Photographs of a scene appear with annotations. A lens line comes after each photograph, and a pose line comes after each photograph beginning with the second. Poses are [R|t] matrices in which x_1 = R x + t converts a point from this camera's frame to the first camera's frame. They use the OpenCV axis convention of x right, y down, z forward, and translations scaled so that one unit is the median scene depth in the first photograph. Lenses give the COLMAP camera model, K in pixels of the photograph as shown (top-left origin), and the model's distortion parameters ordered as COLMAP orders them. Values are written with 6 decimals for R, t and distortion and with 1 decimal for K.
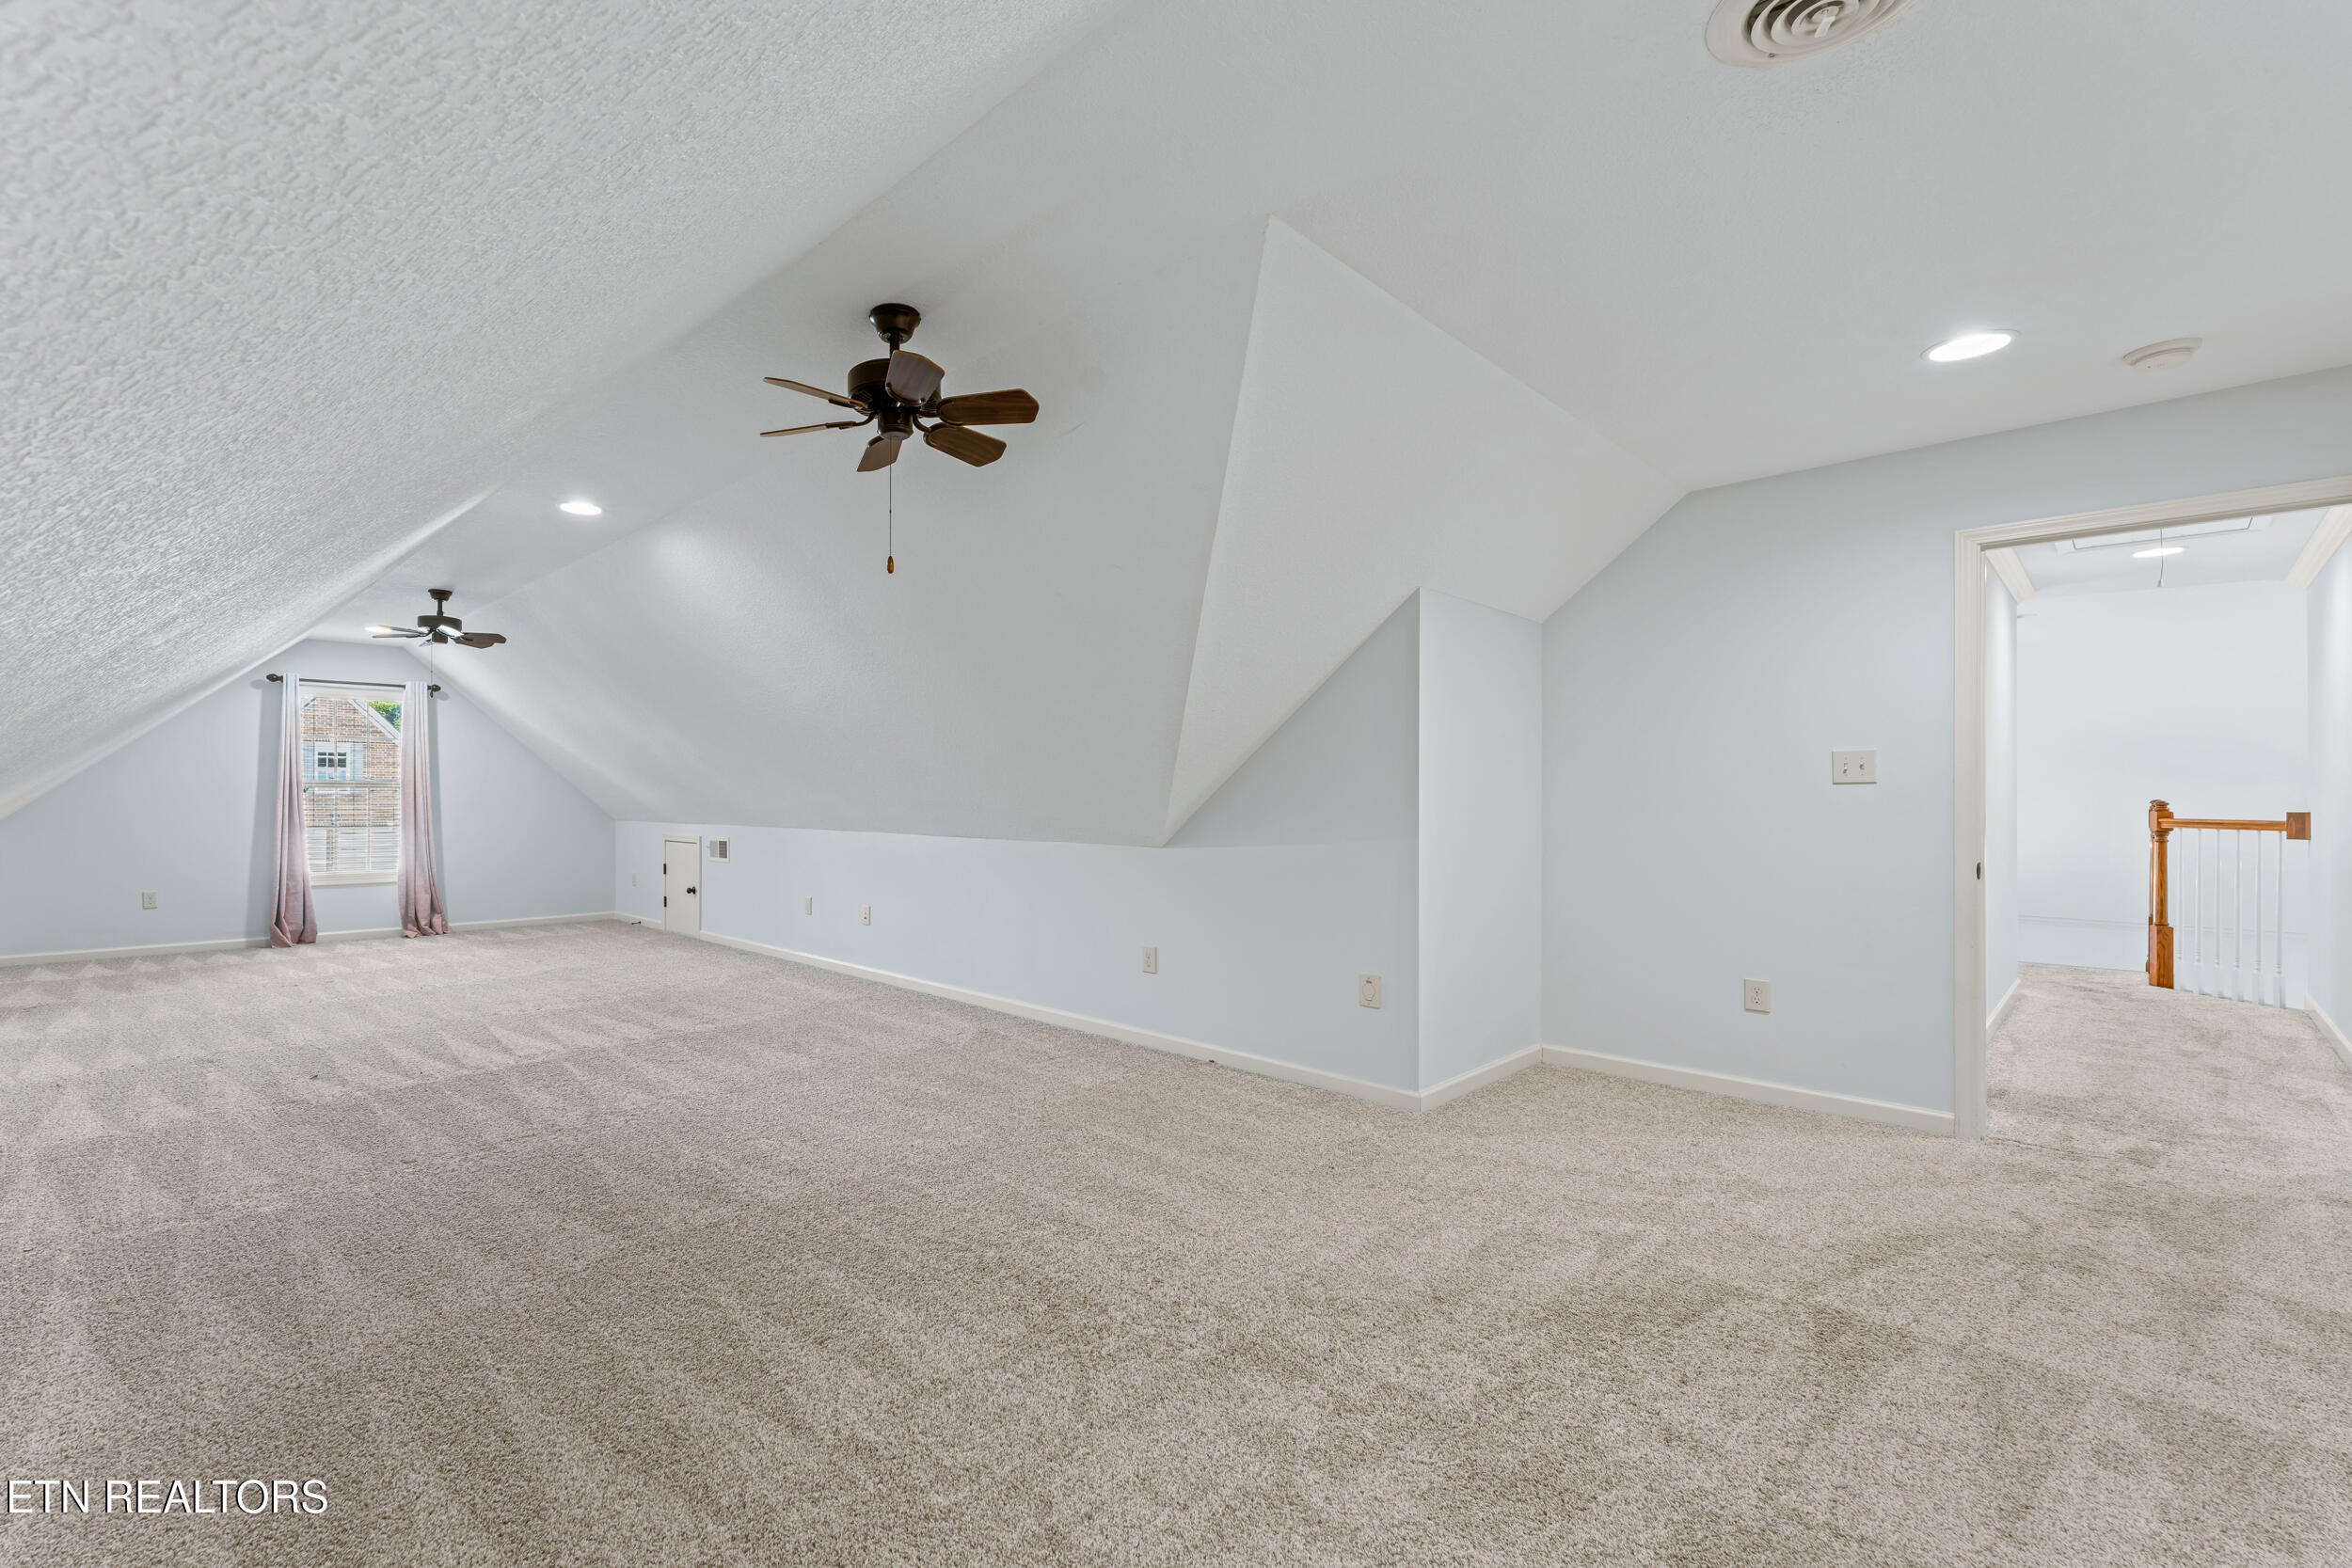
lens RADIAL K [[969.2, 0, 1179.9], [0, 969.2, 800.0], [0, 0, 1]] dist [0.000110, 0.000079]
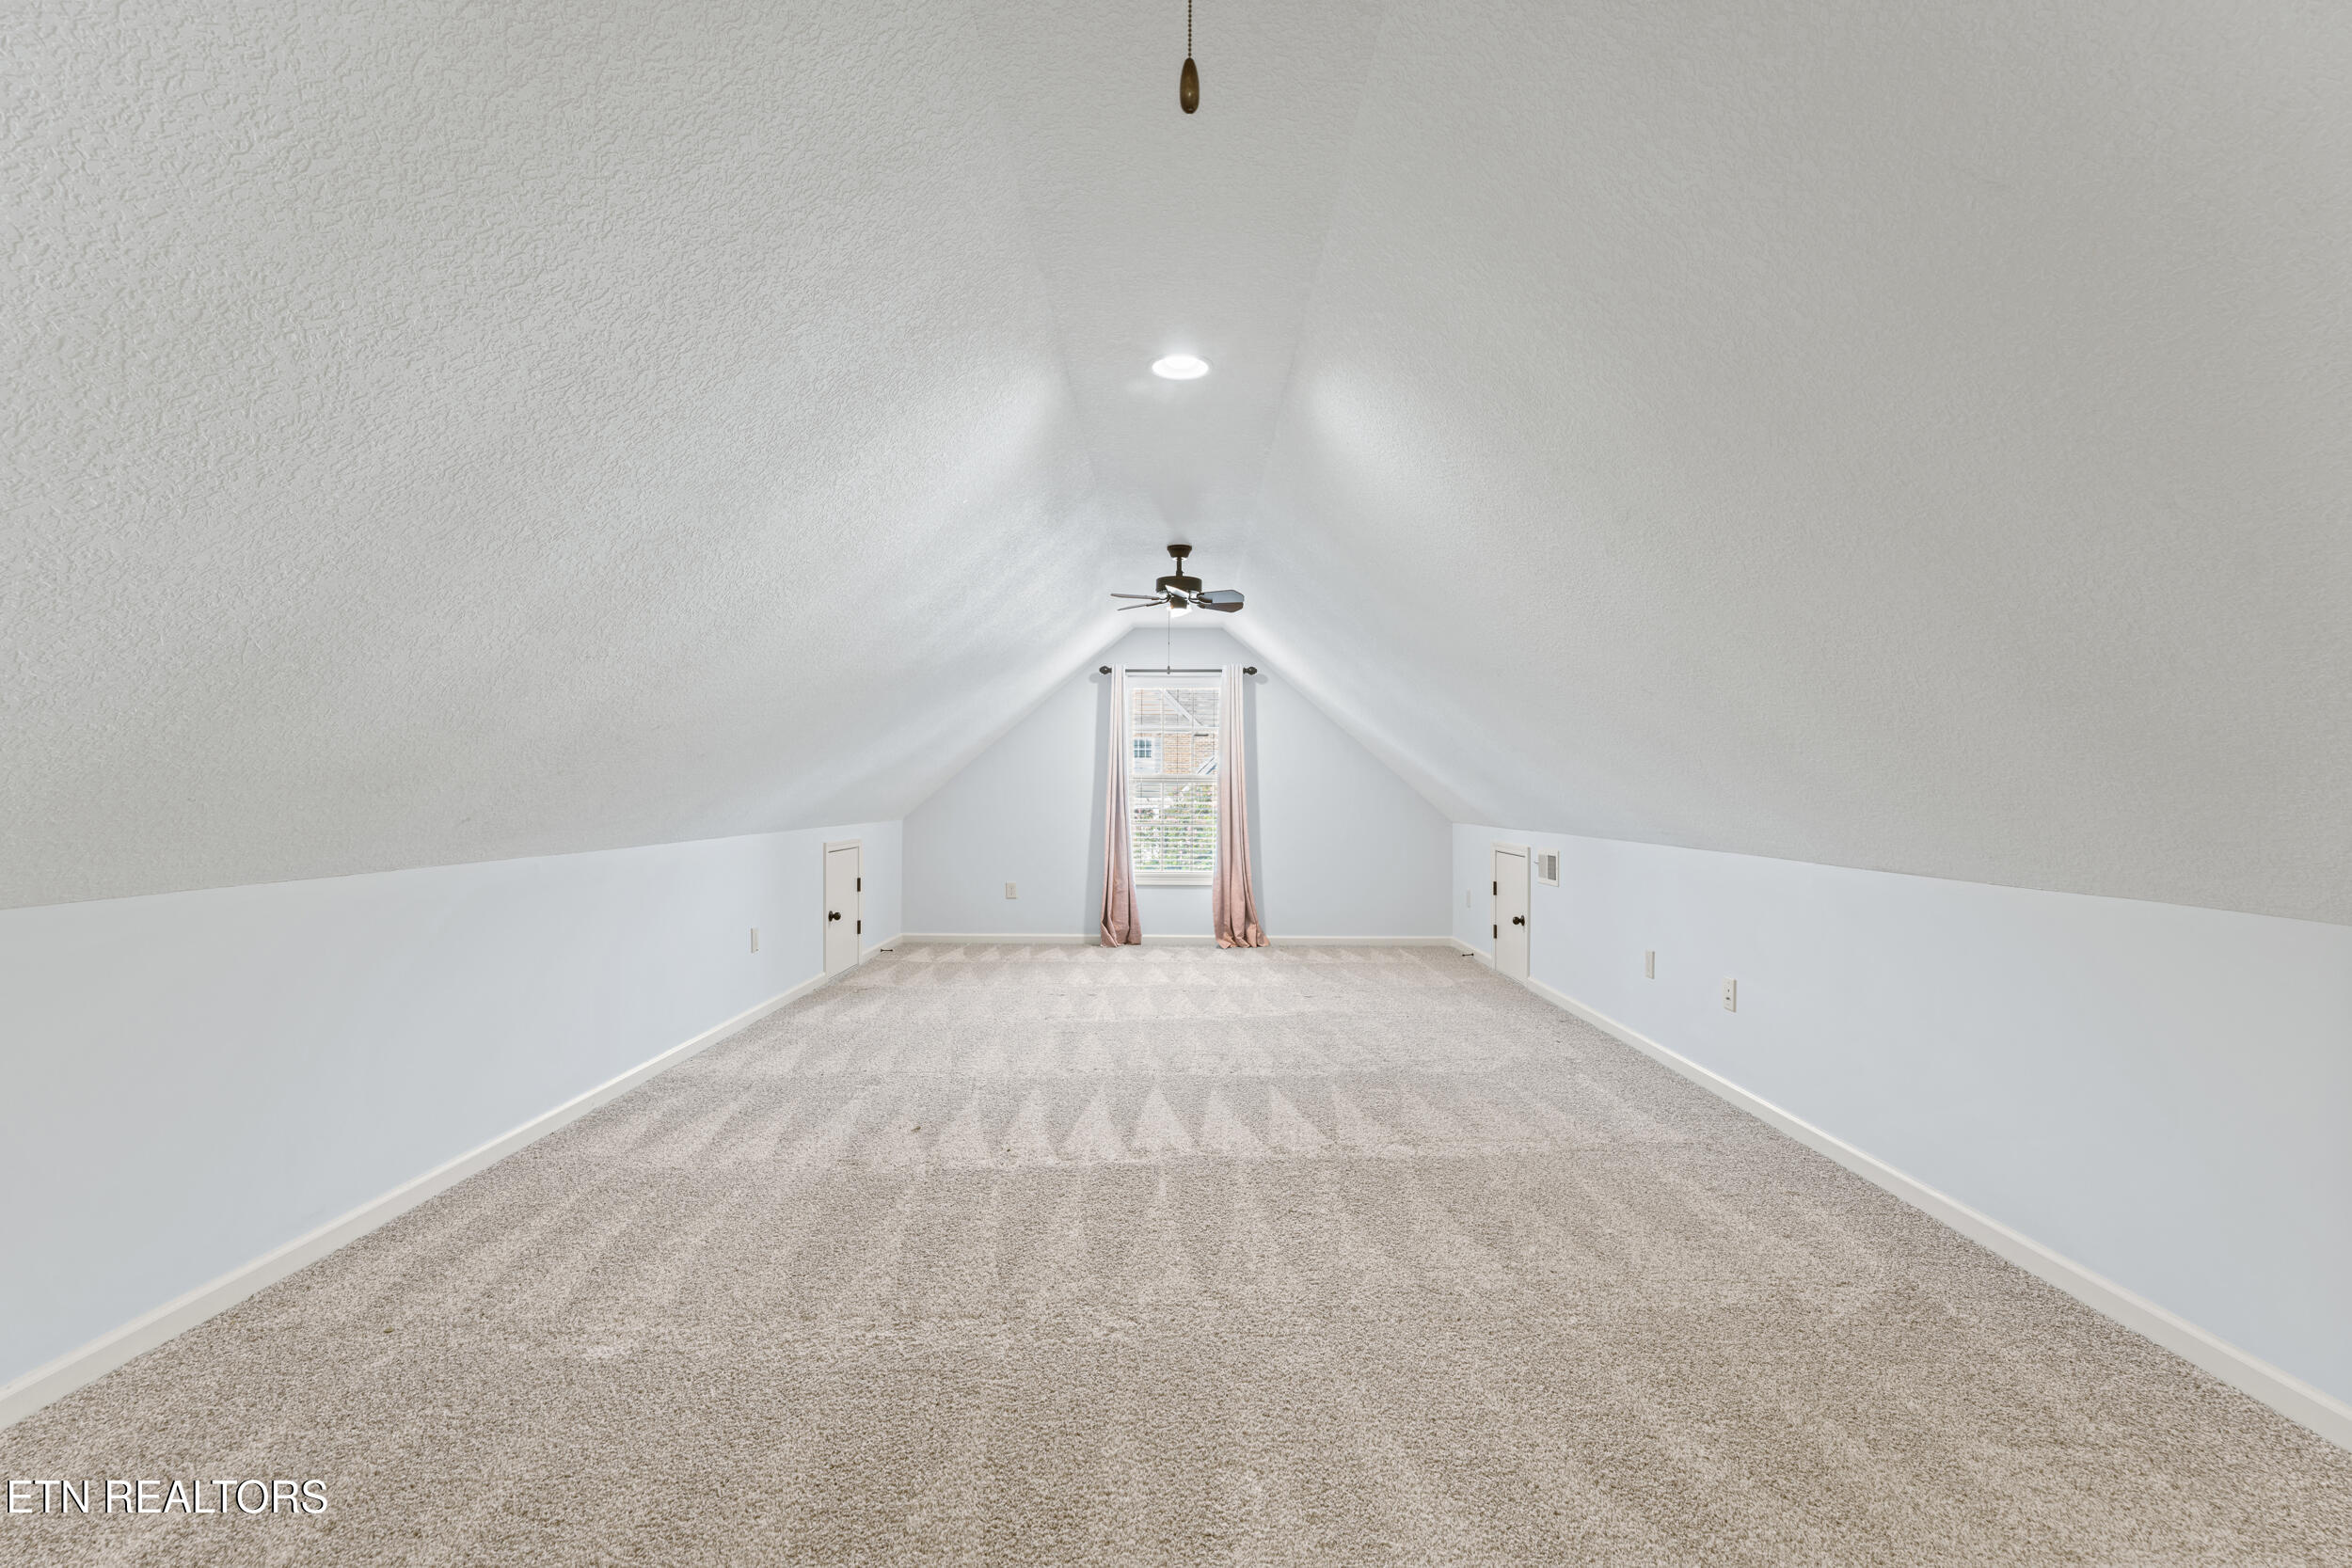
lens RADIAL K [[1143.0, 0, 1177.2], [0, 1143.0, 797.1], [0, 0, 1]] dist [-0.000571, -0.000063]
pose [[0.635691, 0.005216, -0.771926, 0.000170], [-0.005909, 0.999981, 0.001891, -0.000747], [0.771921, 0.003359, 0.635710, 0.398379]]
